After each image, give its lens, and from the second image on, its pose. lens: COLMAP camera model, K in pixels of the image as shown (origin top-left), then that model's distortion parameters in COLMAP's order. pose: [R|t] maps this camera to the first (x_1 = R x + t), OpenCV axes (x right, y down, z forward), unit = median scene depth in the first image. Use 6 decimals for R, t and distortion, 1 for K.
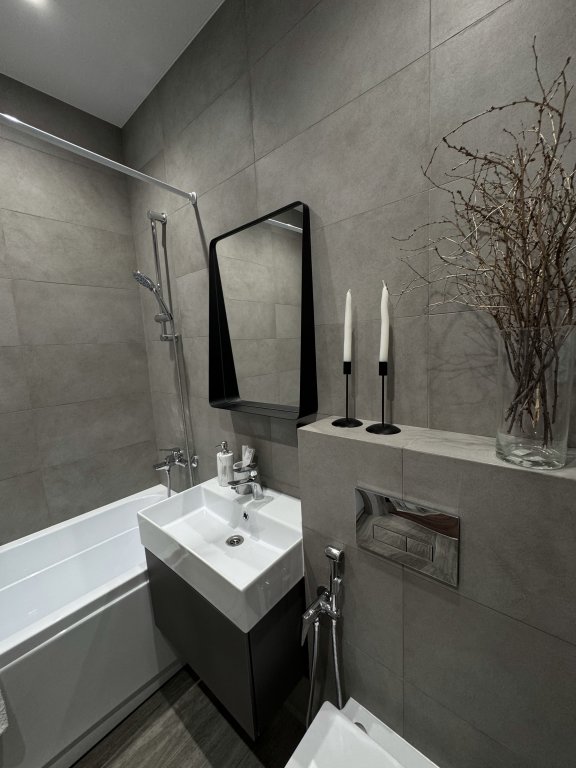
lens RADIAL K [[309.3, 0, 292.8], [0, 309.3, 384.7], [0, 0, 1]] dist [-0.004238, 0.000485]
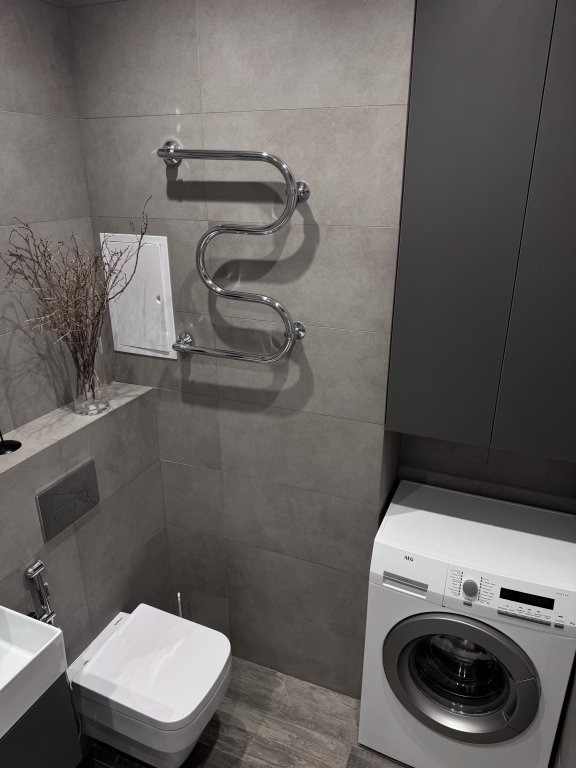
lens RADIAL K [[544.0, 0, 291.9], [0, 544.0, 391.1], [0, 0, 1]] dist [0.061503, -0.075764]
pose [[-0.317715, -0.299133, 0.899765, -1.740048], [0.141850, 0.923259, 0.357032, -0.593964], [-0.937516, 0.241066, -0.250901, 0.518439]]
